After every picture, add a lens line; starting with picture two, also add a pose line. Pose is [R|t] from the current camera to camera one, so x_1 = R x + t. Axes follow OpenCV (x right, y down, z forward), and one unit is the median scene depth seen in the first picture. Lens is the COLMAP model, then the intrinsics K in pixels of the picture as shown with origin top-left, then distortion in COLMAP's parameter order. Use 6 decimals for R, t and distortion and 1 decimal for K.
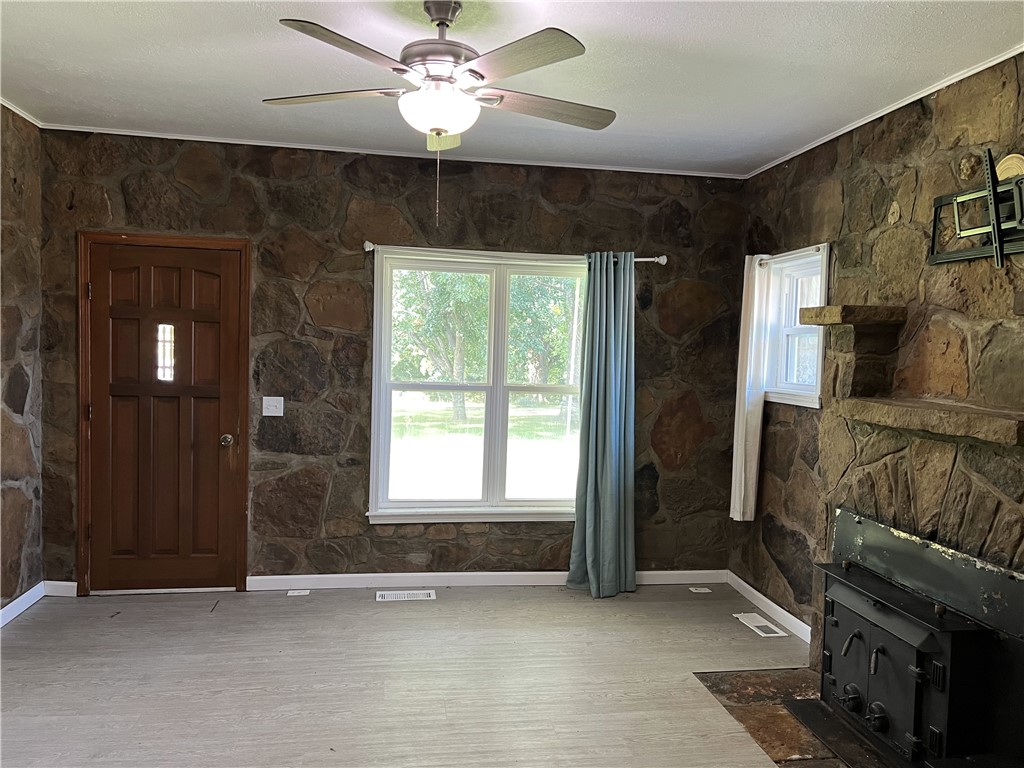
lens RADIAL K [[768.7, 0, 516.2], [0, 768.7, 386.5], [0, 0, 1]] dist [0.020177, -0.012736]
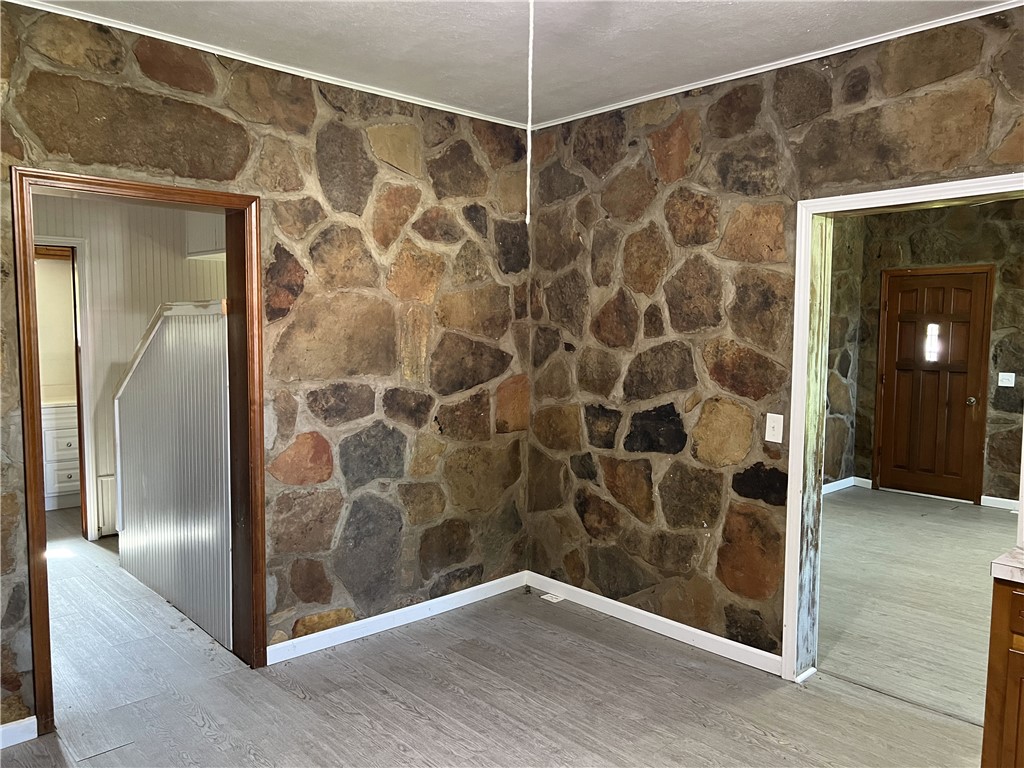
lens RADIAL K [[768.7, 0, 515.7], [0, 768.7, 389.2], [0, 0, 1]] dist [0.020177, -0.012736]
pose [[0.551414, 0.040712, -0.833238, 0.387234], [-0.036770, 0.999024, 0.024479, 0.043047], [0.833421, 0.017140, 0.552373, -0.563901]]
